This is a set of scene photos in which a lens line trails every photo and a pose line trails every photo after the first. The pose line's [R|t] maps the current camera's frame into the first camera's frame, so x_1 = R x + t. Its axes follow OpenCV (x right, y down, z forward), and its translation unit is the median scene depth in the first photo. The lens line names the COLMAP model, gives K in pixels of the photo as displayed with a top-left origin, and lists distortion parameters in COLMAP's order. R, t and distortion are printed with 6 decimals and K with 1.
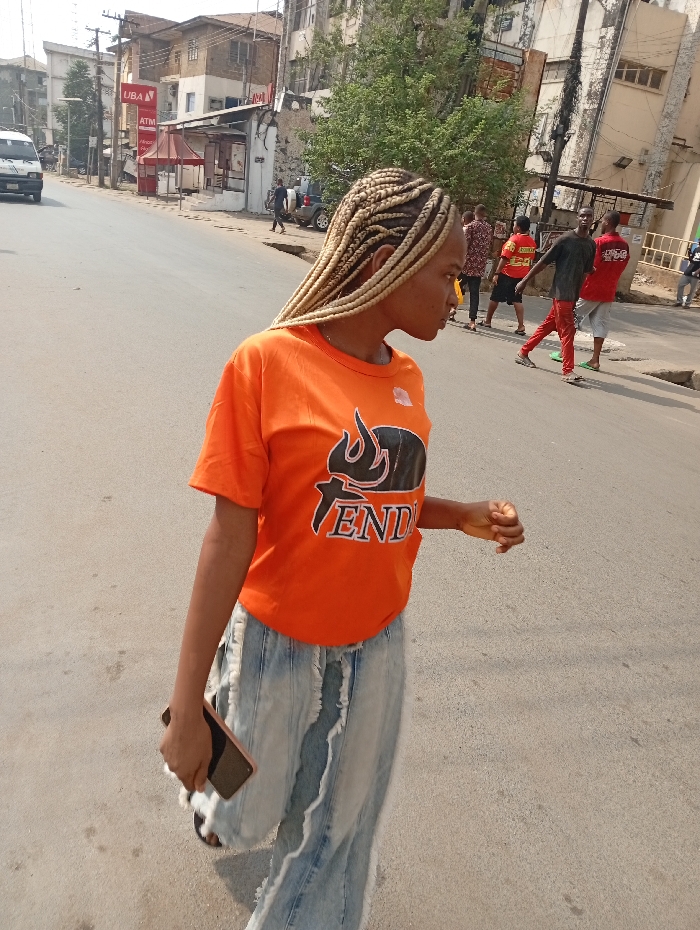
lens RADIAL K [[742.6, 0, 350.1], [0, 742.6, 464.1], [0, 0, 1]] dist [-0.024588, 0.022083]
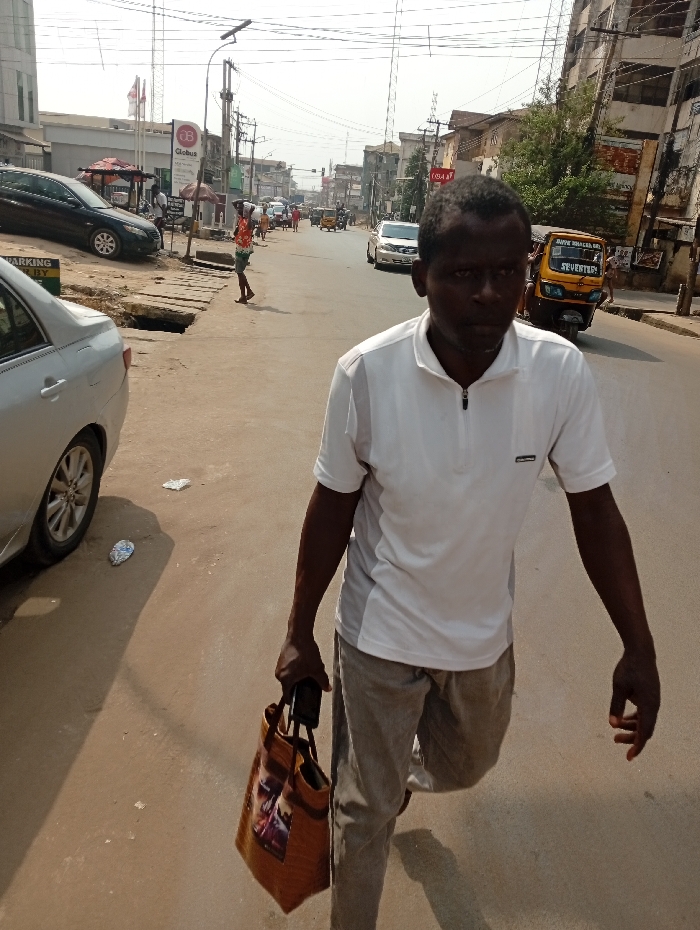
lens RADIAL K [[742.6, 0, 353.0], [0, 742.6, 465.8], [0, 0, 1]] dist [-0.024588, 0.022083]
pose [[0.911338, 0.088824, -0.401962, 0.119932], [-0.117888, 0.991861, -0.048102, 0.095848], [0.394418, 0.091224, 0.914392, -0.213886]]
